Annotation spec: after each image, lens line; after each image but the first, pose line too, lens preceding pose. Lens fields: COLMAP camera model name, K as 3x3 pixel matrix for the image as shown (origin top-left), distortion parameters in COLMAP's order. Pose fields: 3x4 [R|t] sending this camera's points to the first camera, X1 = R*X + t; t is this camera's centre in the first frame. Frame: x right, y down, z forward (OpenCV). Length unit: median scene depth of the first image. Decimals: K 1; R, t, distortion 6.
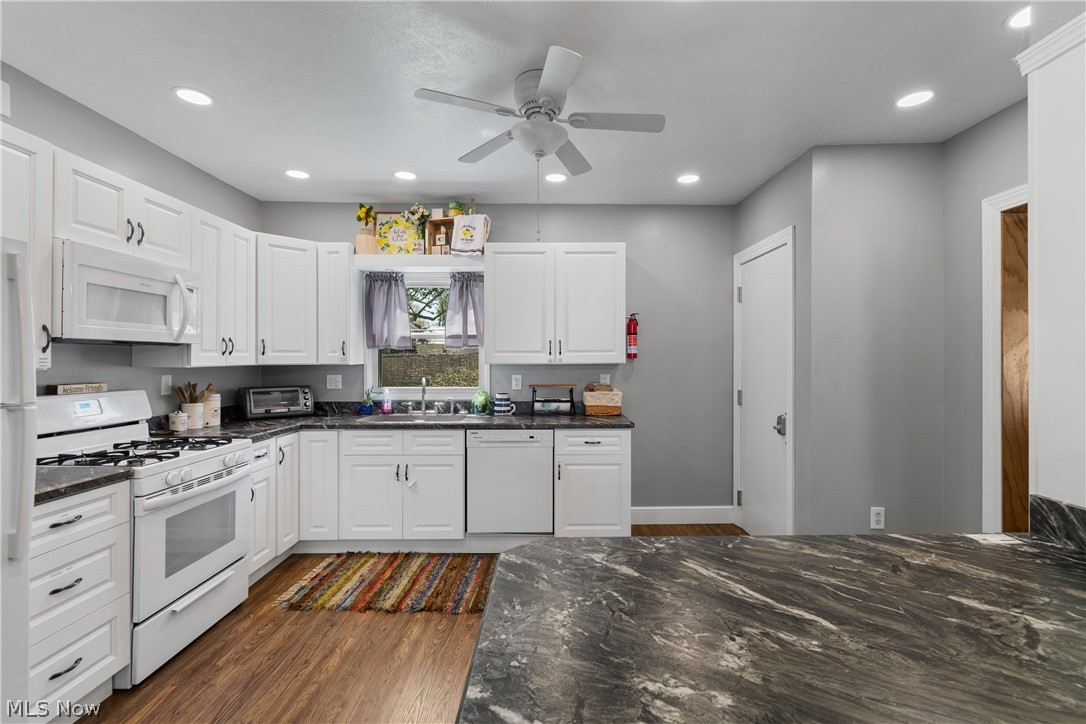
lens RADIAL K [[486.7, 0, 554.3], [0, 486.7, 359.0], [0, 0, 1]] dist [0.000074, -0.000255]
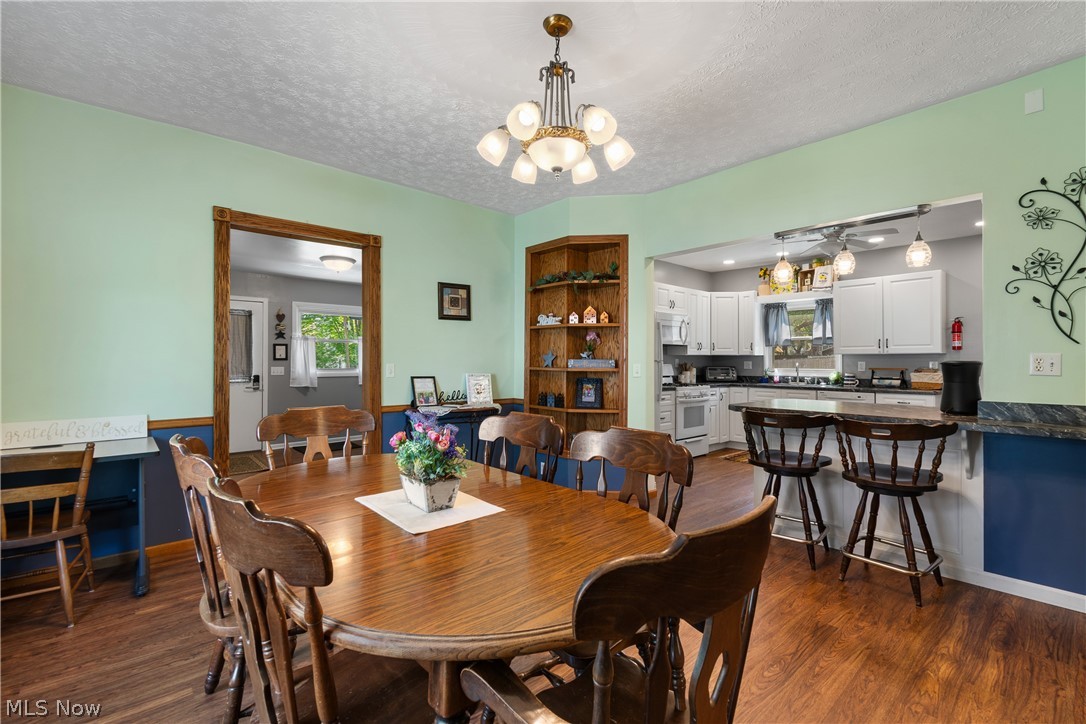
lens RADIAL K [[482.7, 0, 553.6], [0, 482.7, 357.4], [0, 0, 1]] dist [0.001064, 0.000429]
pose [[0.667749, -0.002550, -0.744382, 0.504259], [-0.002787, 0.999979, -0.005926, 0.037841], [0.744381, 0.006032, 0.667727, -0.926636]]
